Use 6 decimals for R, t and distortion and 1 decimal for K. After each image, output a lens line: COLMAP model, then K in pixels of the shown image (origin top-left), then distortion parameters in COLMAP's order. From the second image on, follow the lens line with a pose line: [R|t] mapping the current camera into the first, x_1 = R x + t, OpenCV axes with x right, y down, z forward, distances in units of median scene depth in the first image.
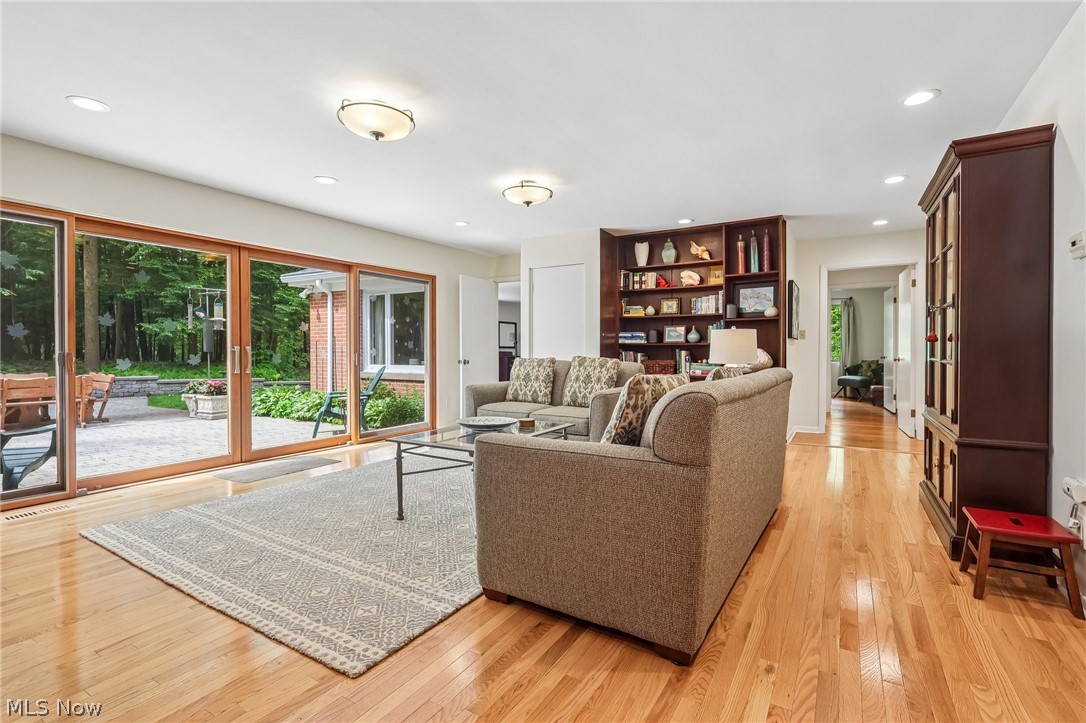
lens RADIAL K [[502.3, 0, 540.4], [0, 502.3, 362.5], [0, 0, 1]] dist [-0.001491, 0.000661]
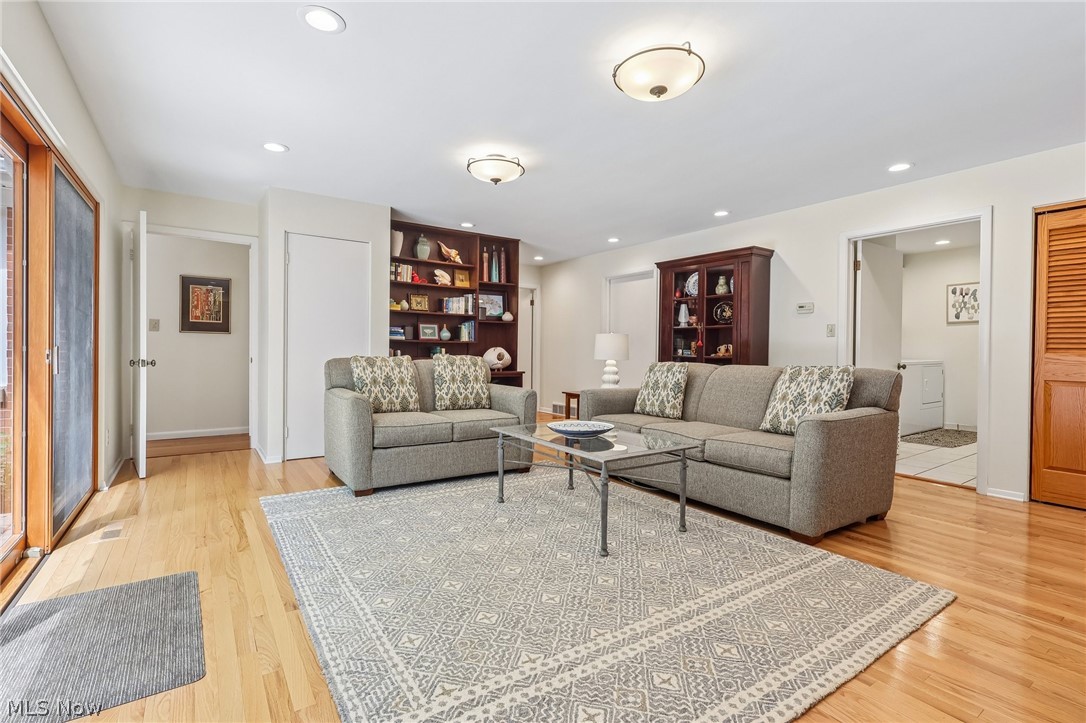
lens RADIAL K [[502.3, 0, 541.4], [0, 502.3, 354.9], [0, 0, 1]] dist [-0.001491, 0.000661]
pose [[0.409738, -0.002424, 0.912200, -0.605429], [0.010353, 0.999944, -0.001993, -0.006424], [-0.912145, 0.010260, 0.409740, 0.431459]]
